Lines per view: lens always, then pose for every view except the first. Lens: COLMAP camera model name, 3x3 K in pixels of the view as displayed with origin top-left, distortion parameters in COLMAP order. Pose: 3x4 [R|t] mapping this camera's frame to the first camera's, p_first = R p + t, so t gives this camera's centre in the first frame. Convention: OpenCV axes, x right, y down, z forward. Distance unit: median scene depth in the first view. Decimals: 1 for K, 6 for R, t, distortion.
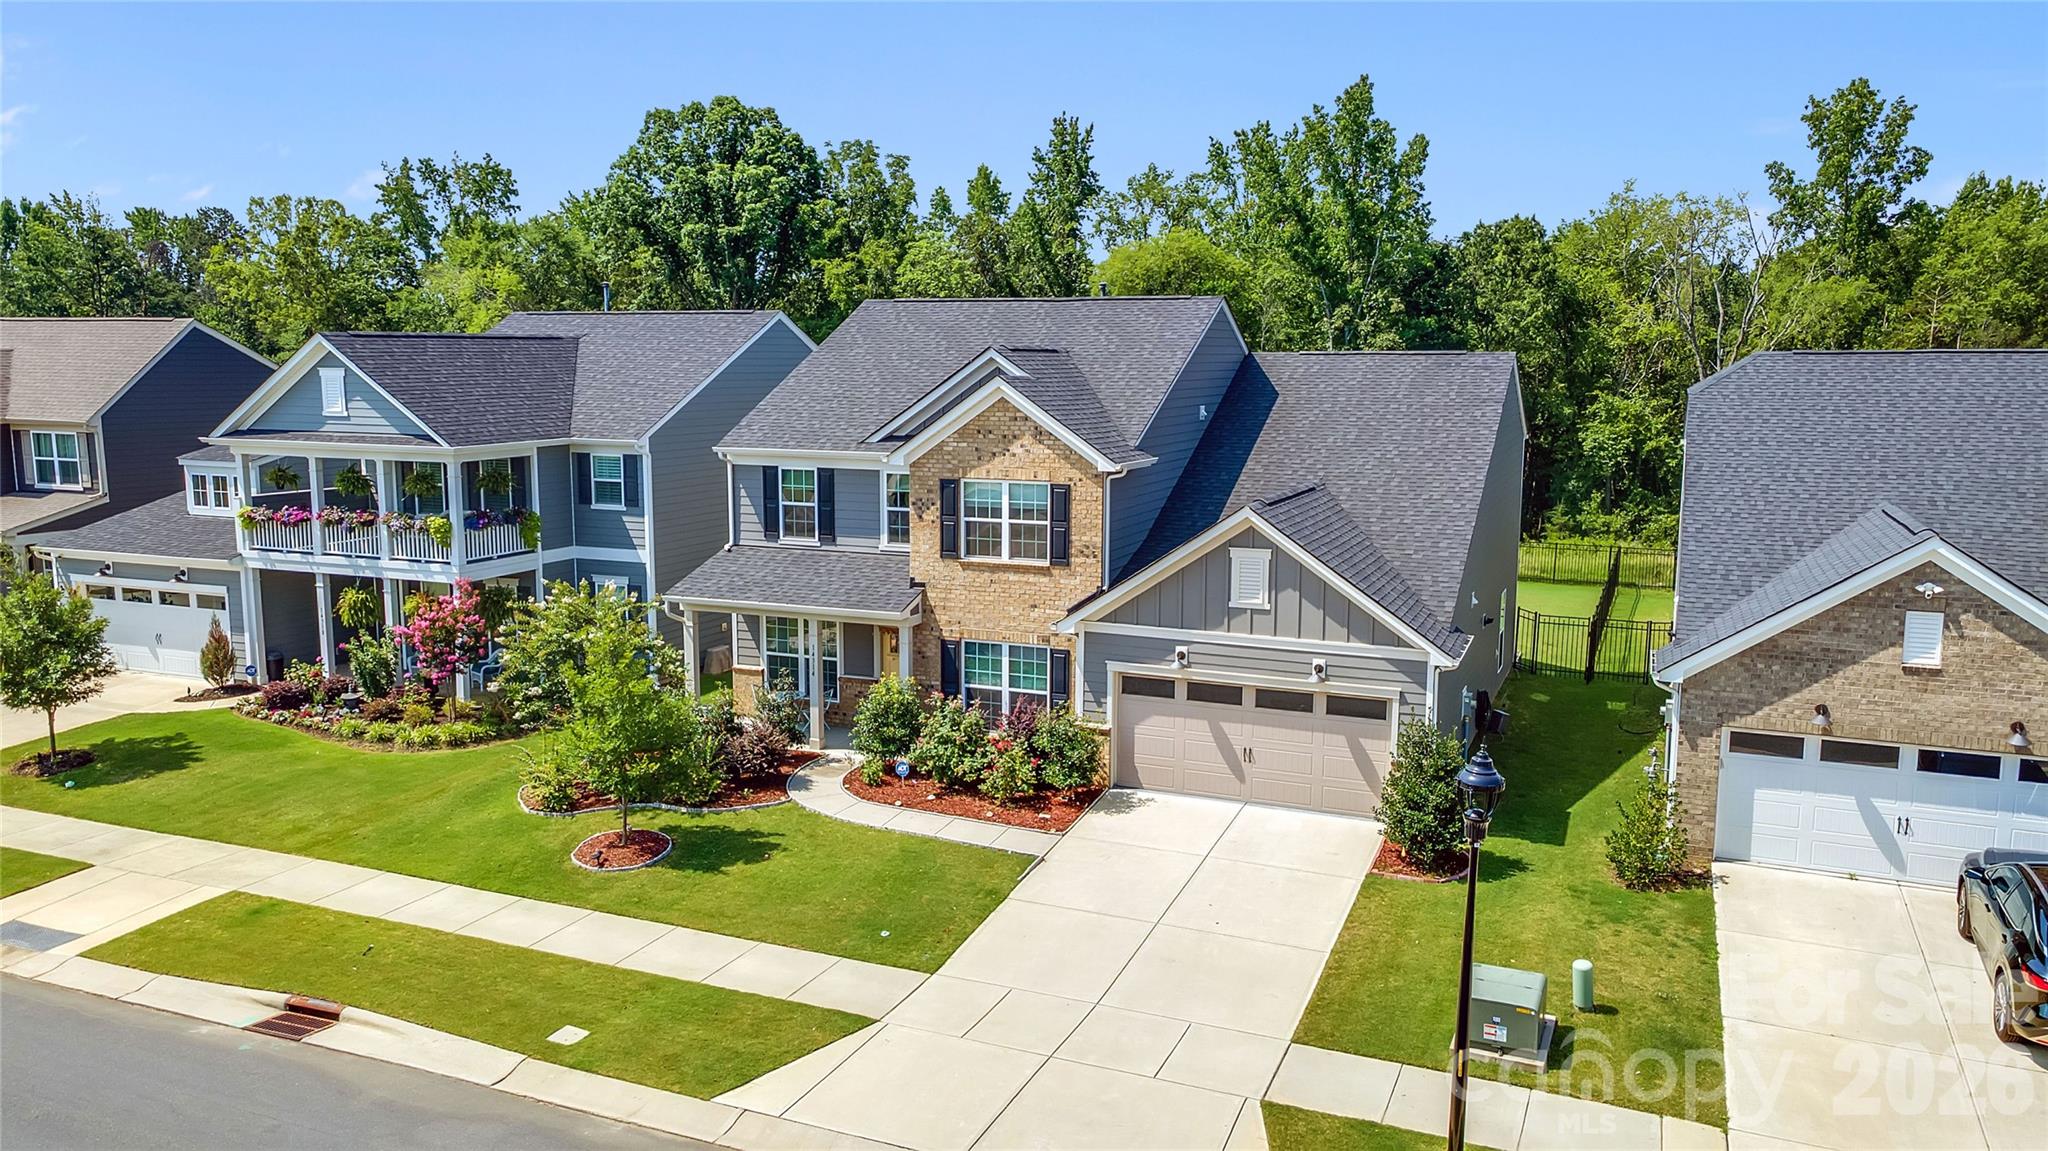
lens RADIAL K [[1497.5, 0, 1030.8], [0, 1497.5, 573.5], [0, 0, 1]] dist [-0.004732, 0.075124]
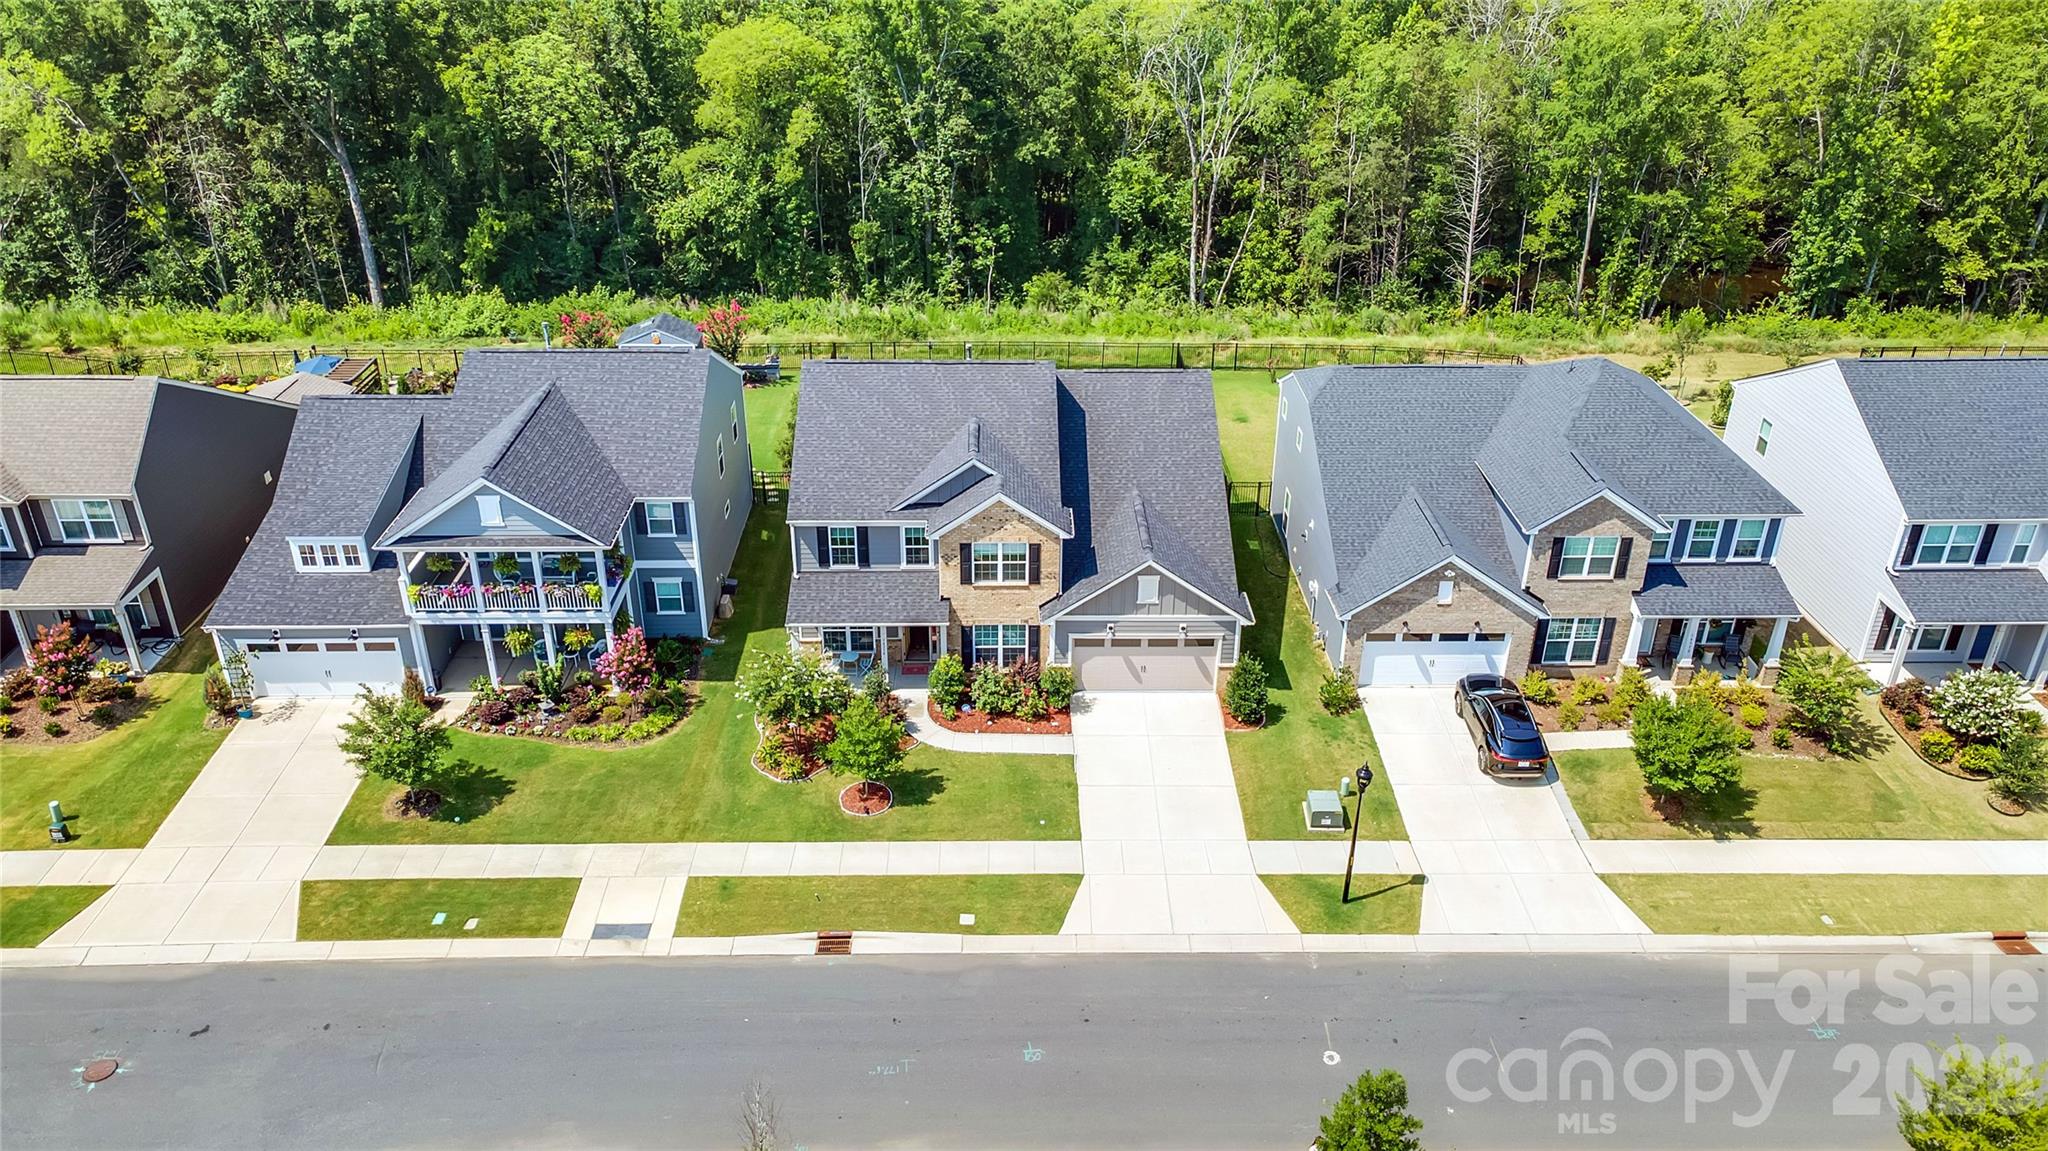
lens RADIAL K [[1497.5, 0, 1030.8], [0, 1497.5, 573.5], [0, 0, 1]] dist [-0.004732, 0.075124]
pose [[0.910998, -0.187932, 0.367102, -0.673298], [0.055546, 0.937940, 0.342321, -0.663750], [-0.408652, -0.291463, 0.864900, -0.578969]]
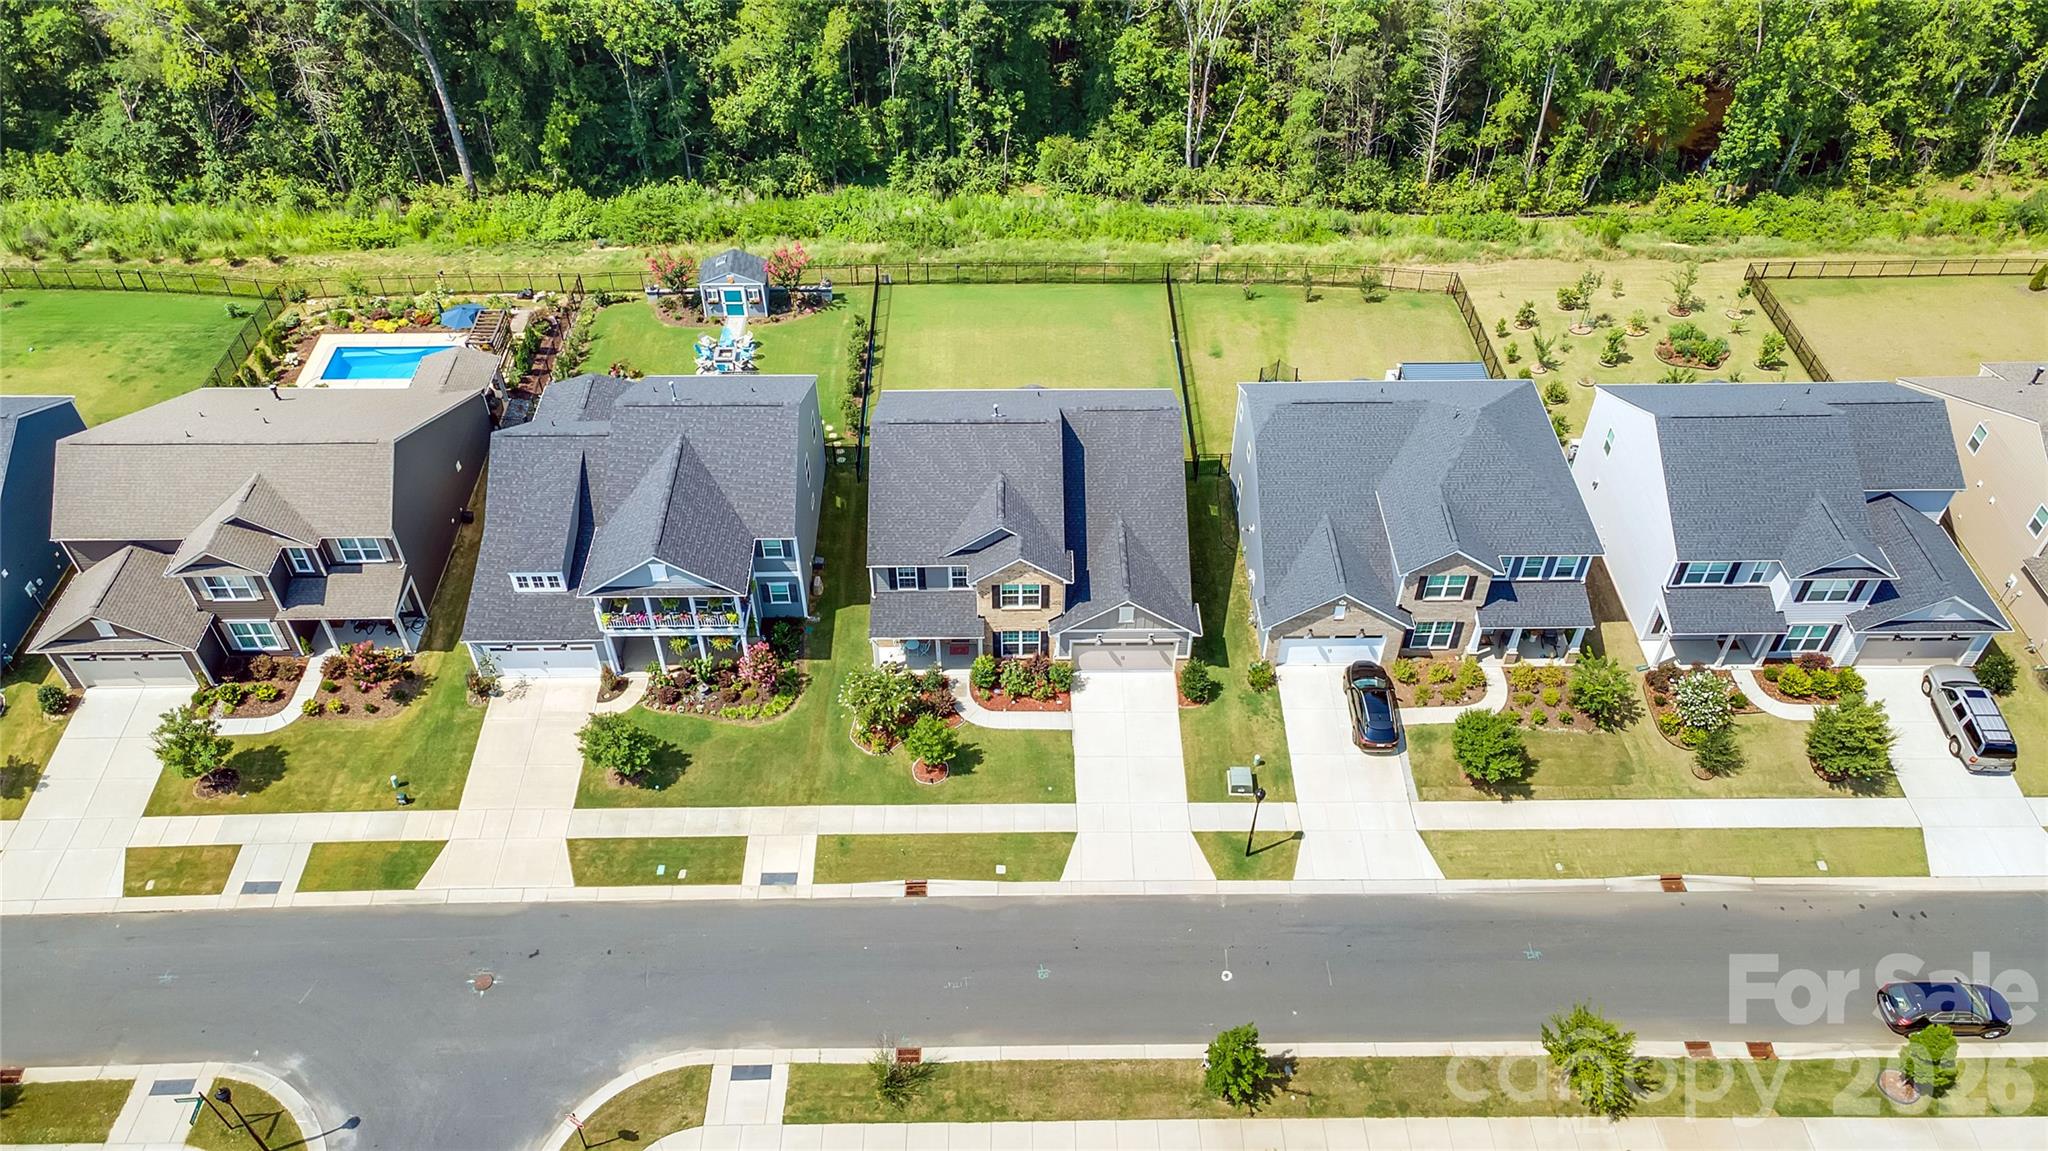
lens RADIAL K [[1497.5, 0, 1030.8], [0, 1497.5, 573.5], [0, 0, 1]] dist [-0.004732, 0.075124]
pose [[0.913877, -0.285404, 0.288745, -0.745781], [0.059286, 0.797399, 0.600533, -1.636961], [-0.401639, -0.531694, 0.745645, -0.875253]]
